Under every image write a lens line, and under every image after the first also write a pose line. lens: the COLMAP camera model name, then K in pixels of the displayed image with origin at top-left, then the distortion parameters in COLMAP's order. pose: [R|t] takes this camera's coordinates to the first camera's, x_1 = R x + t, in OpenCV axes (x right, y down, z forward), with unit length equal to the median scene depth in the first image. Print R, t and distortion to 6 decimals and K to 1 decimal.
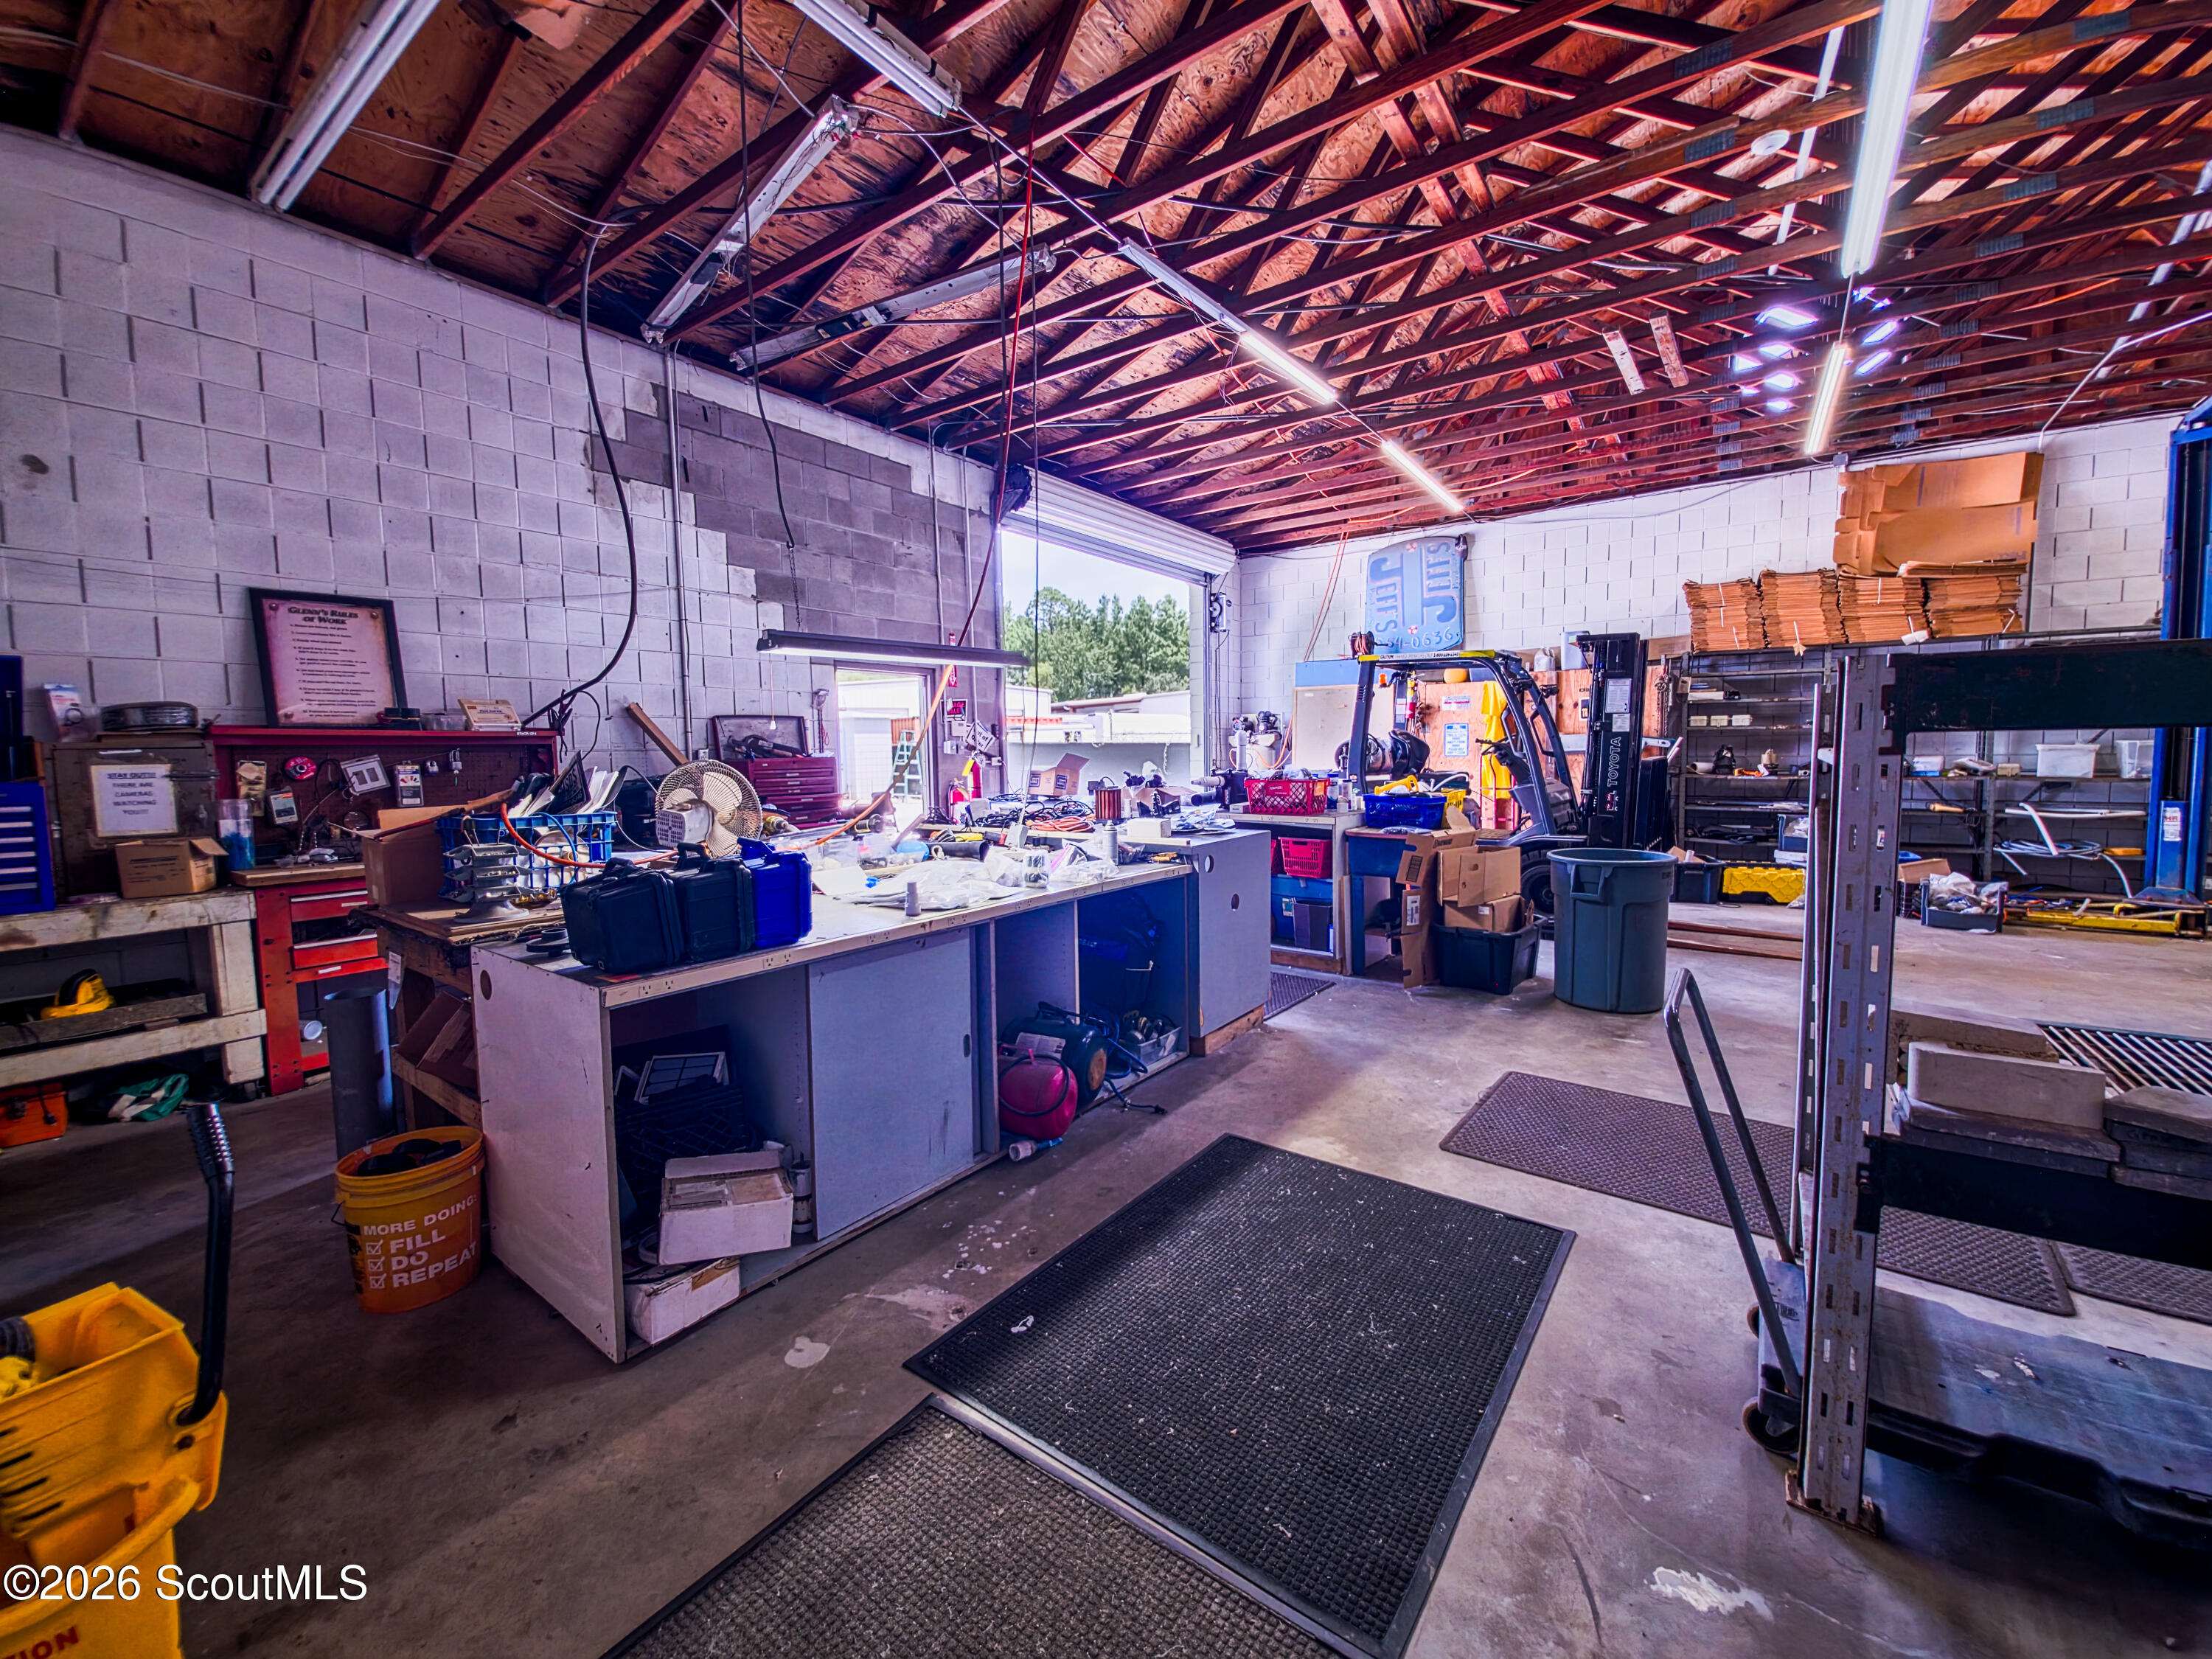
lens RADIAL K [[887.7, 0, 1109.2], [0, 887.7, 817.6], [0, 0, 1]] dist [0.006232, -0.001602]
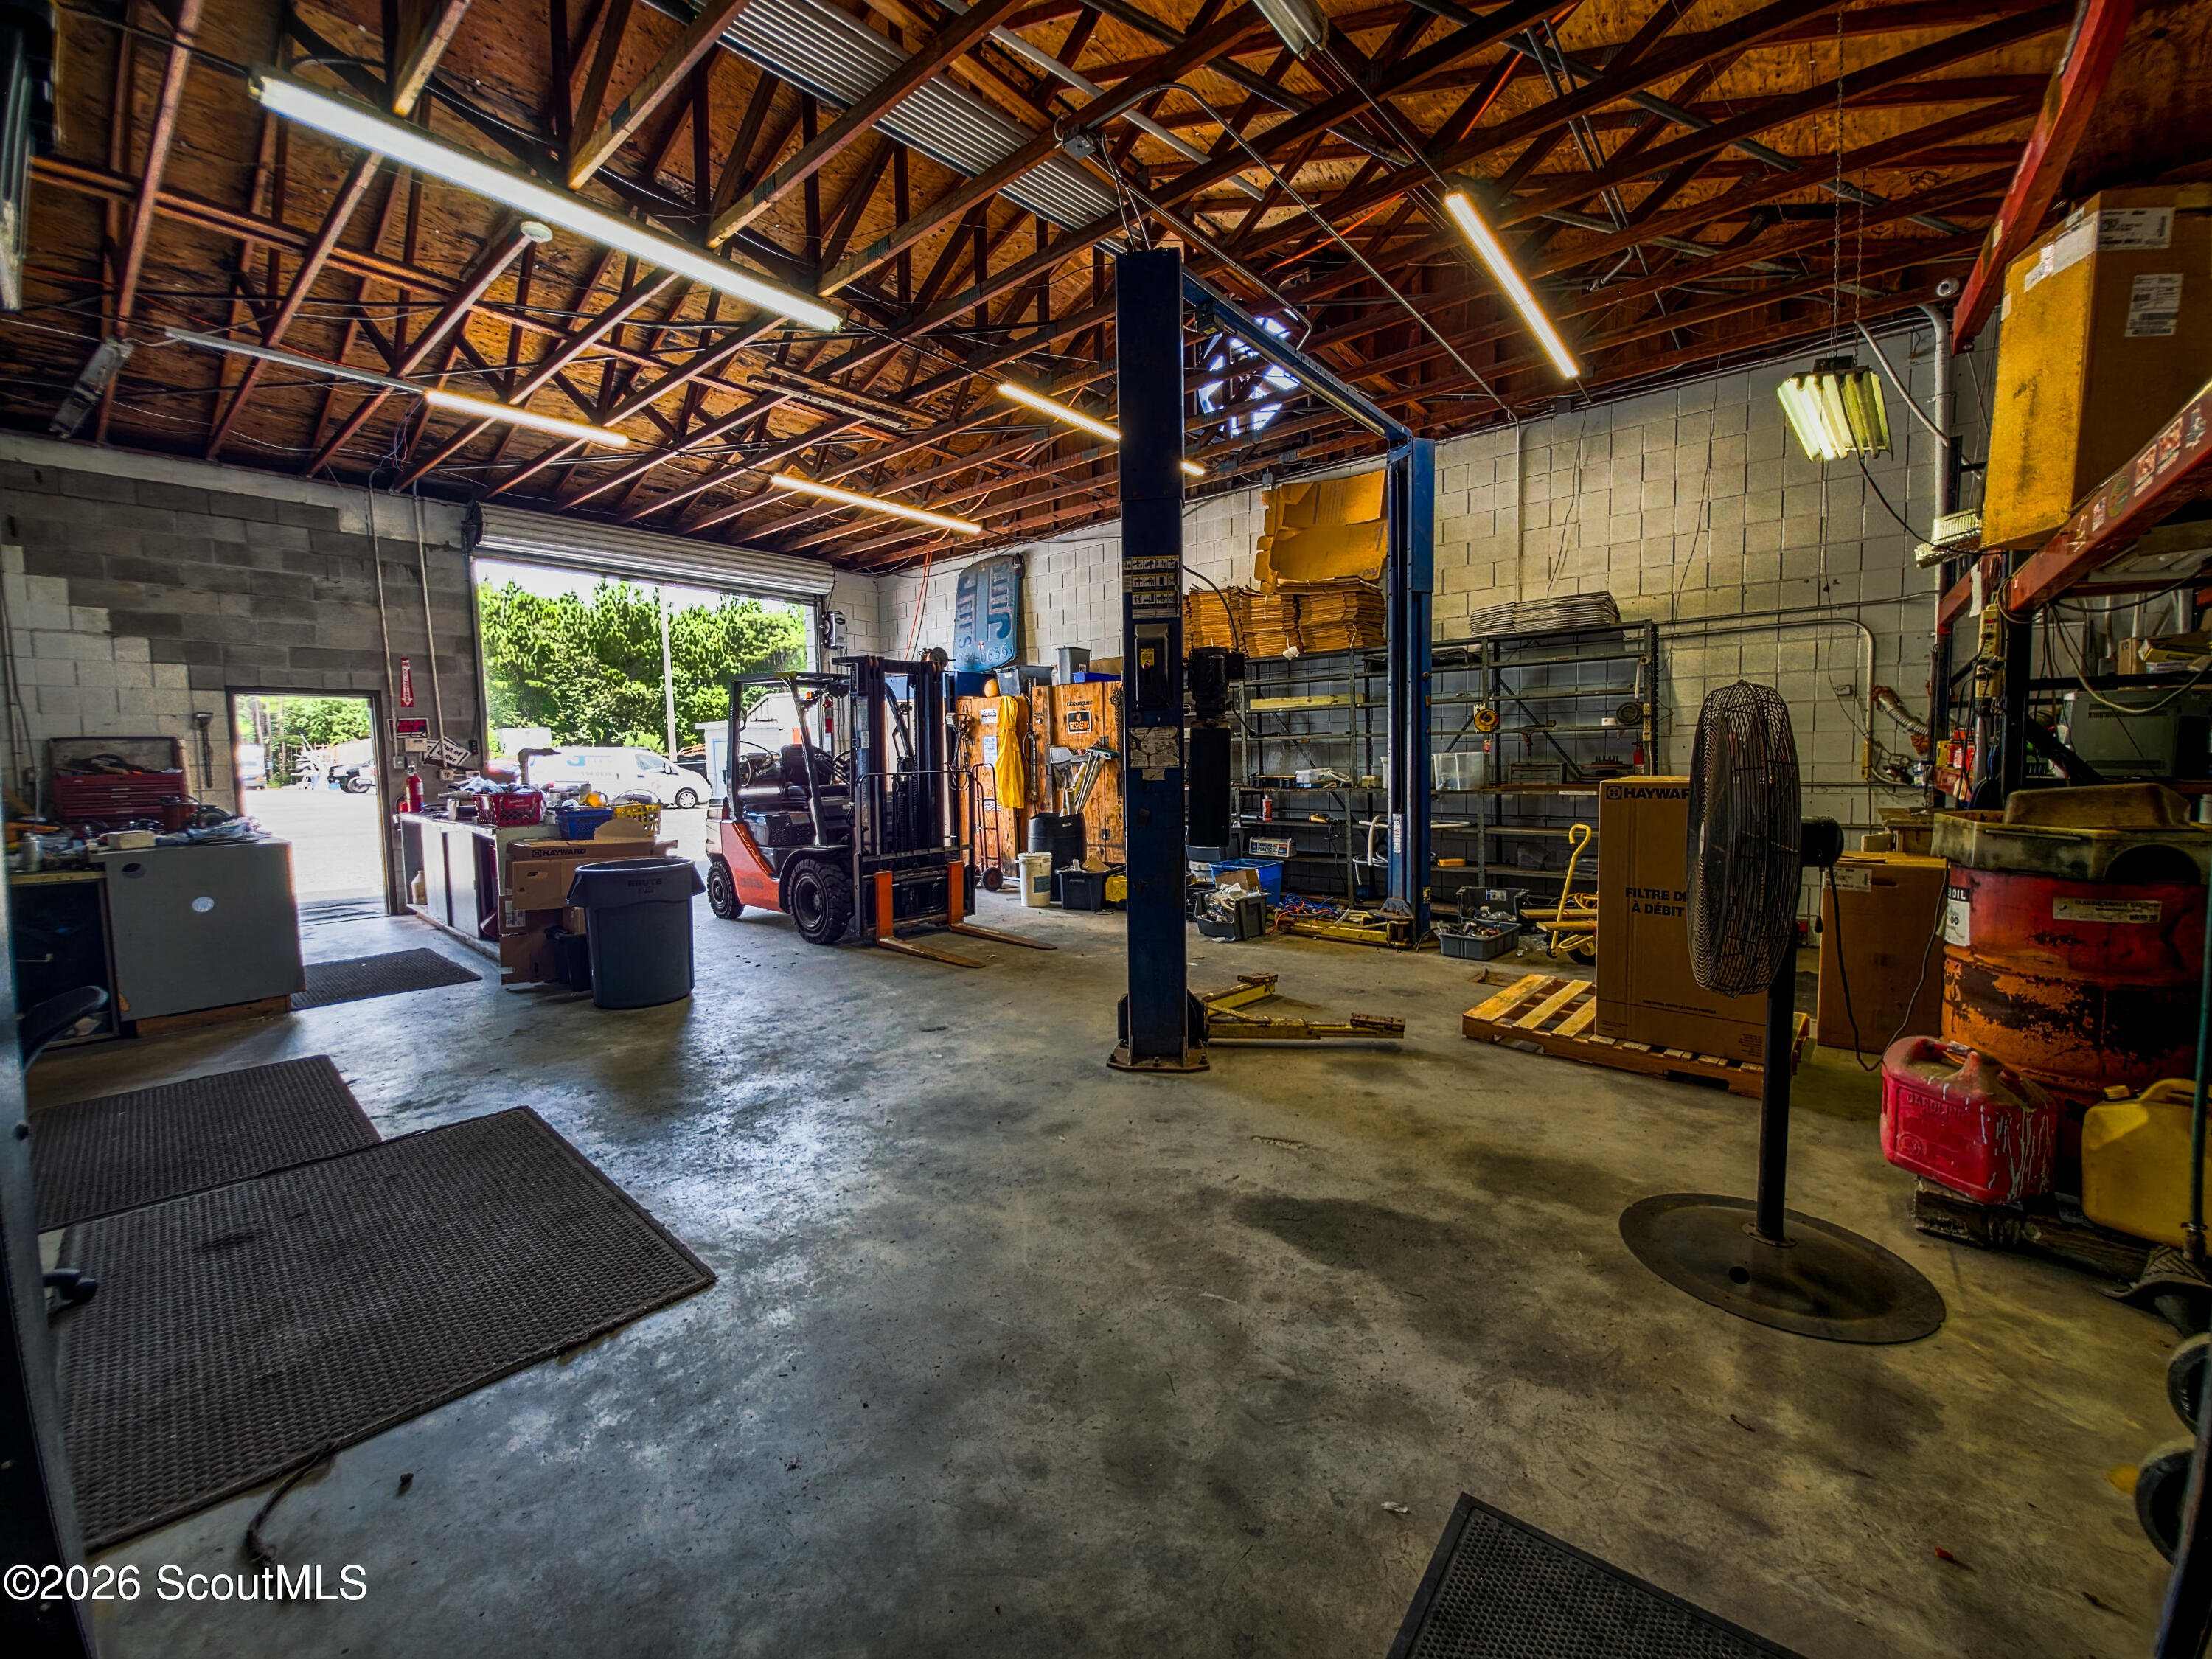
lens RADIAL K [[887.7, 0, 1103.0], [0, 887.7, 827.2], [0, 0, 1]] dist [0.006232, -0.001602]
pose [[0.997164, 0.002115, -0.075233, 0.803665], [-0.001804, 0.999990, 0.004203, -0.006377], [0.075241, -0.004055, 0.997157, -0.033132]]
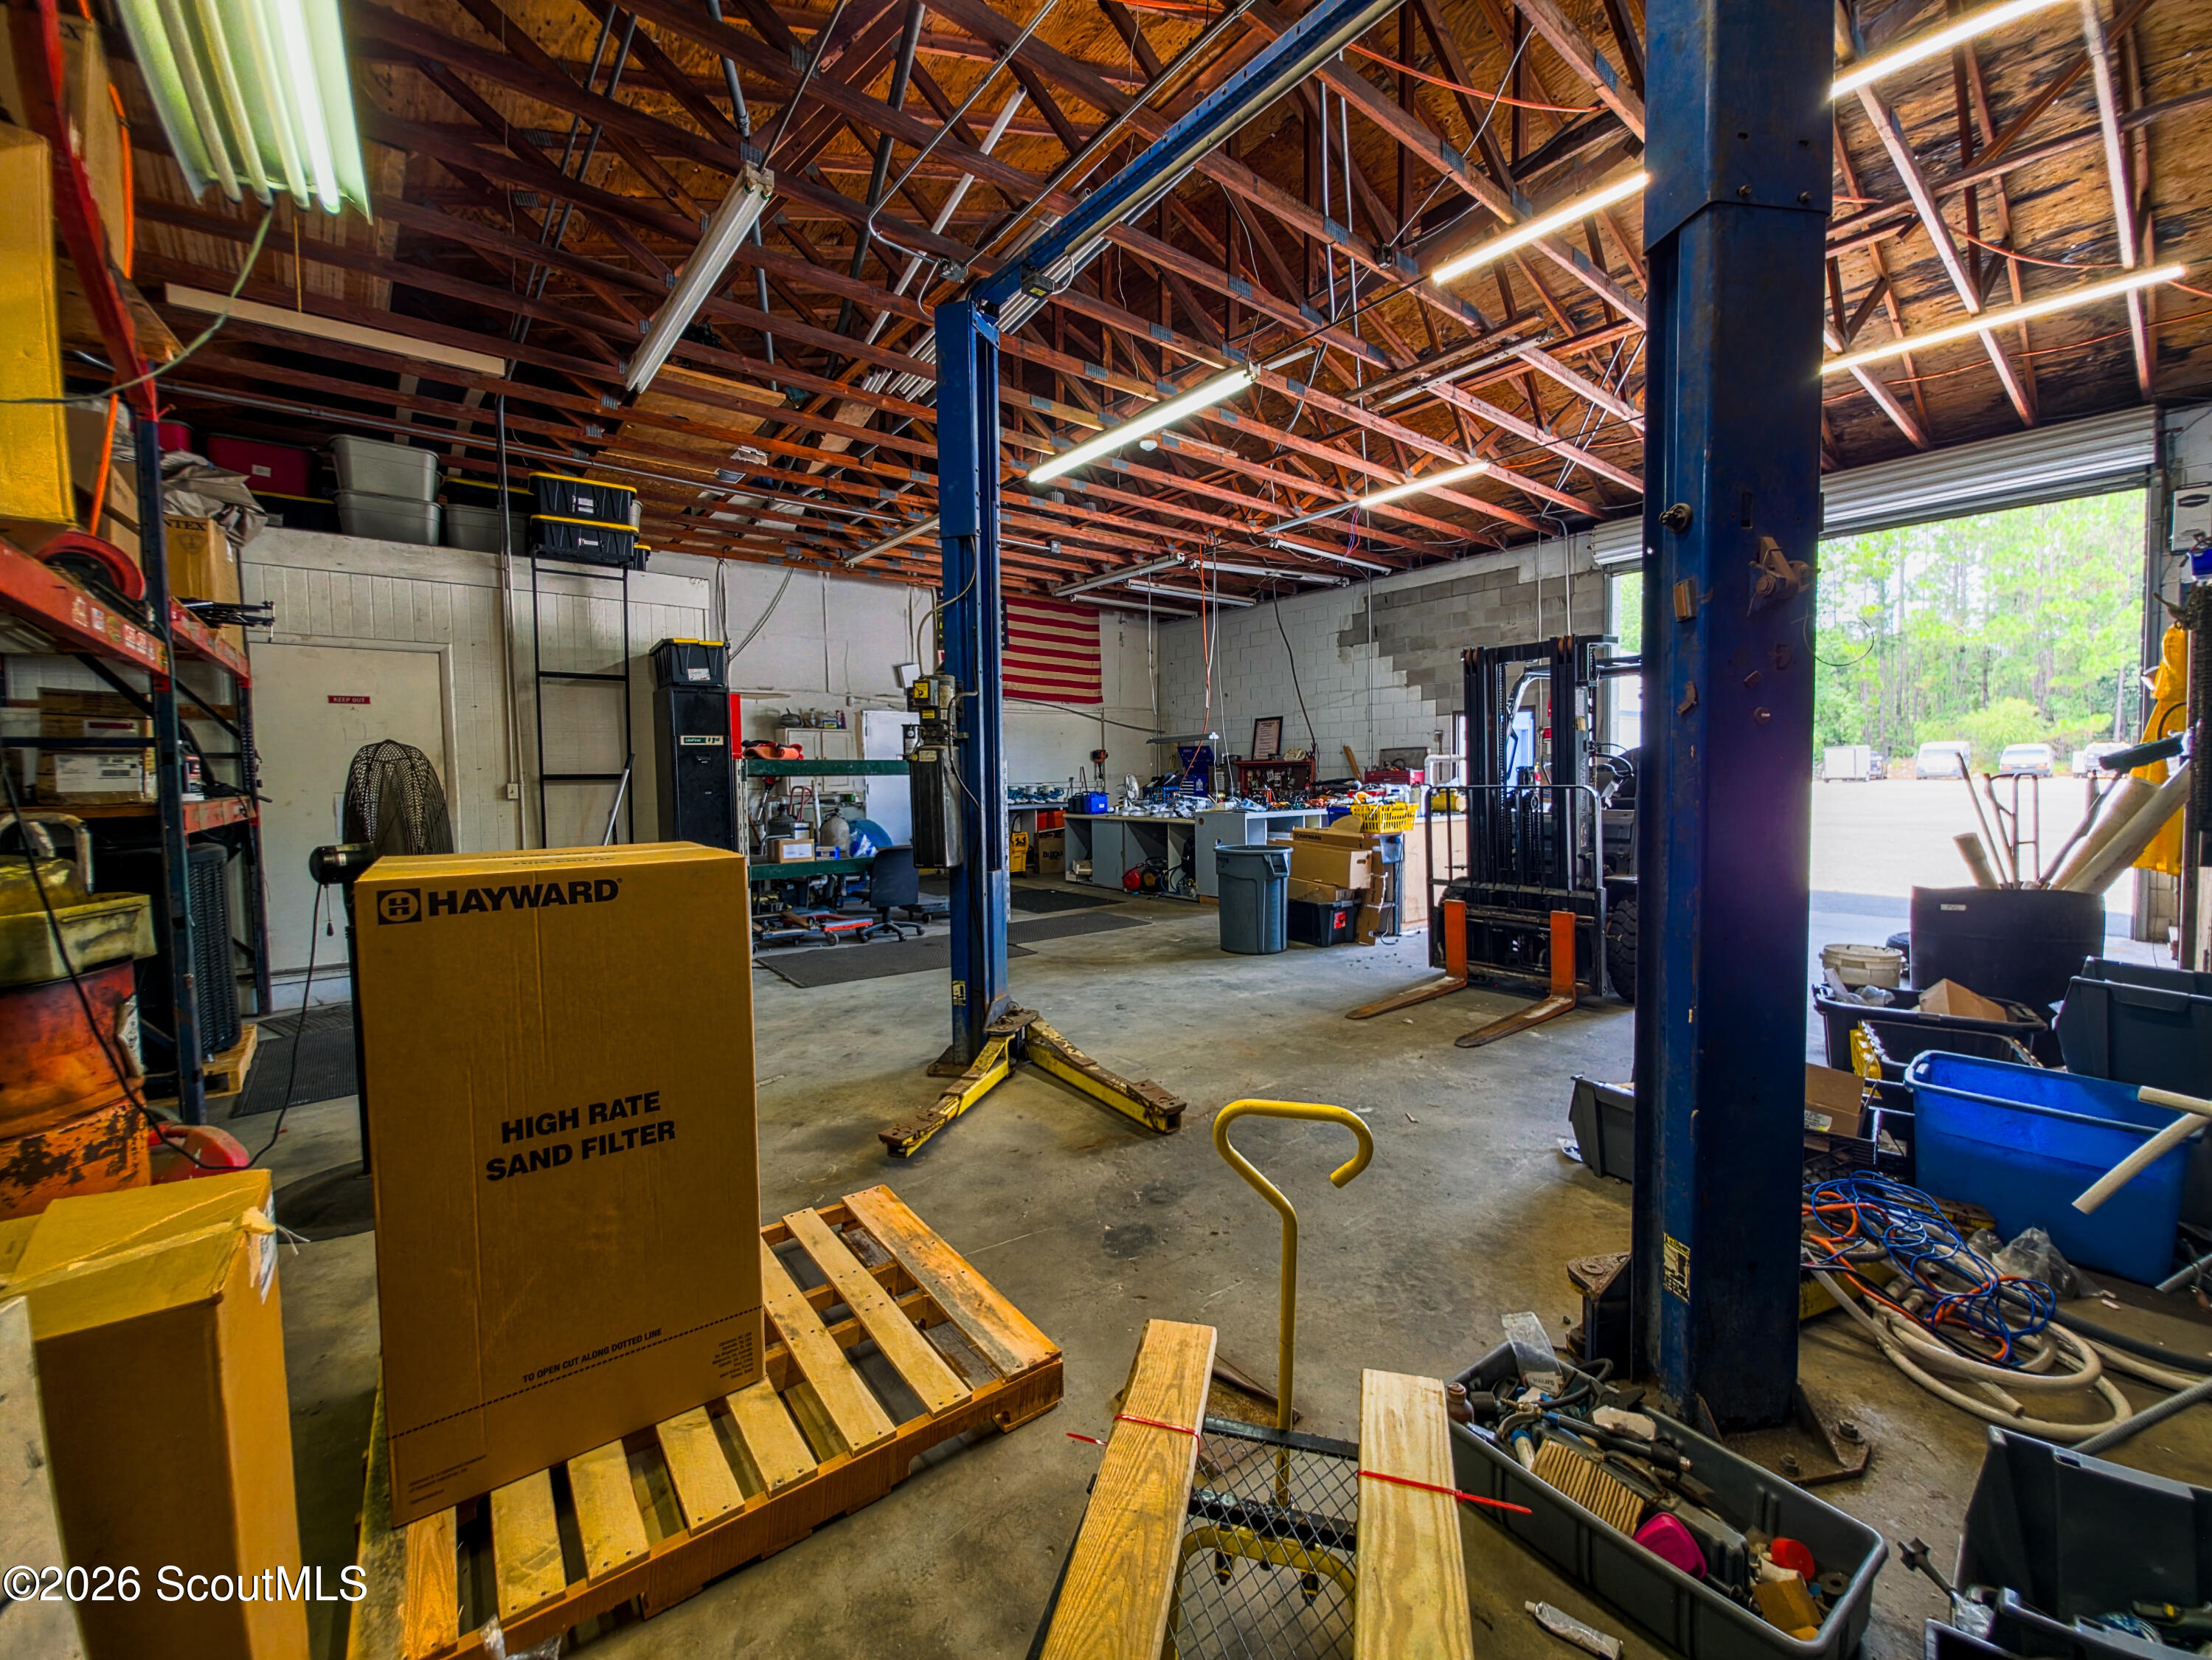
lens RADIAL K [[887.9, 0, 1109.9], [0, 887.9, 815.9], [0, 0, 1]] dist [0.006232, -0.001602]
pose [[-0.260460, 0.066710, -0.963177, 1.340867], [-0.060654, 0.994509, 0.085282, -0.079494], [0.963578, 0.080633, -0.254984, 0.760819]]
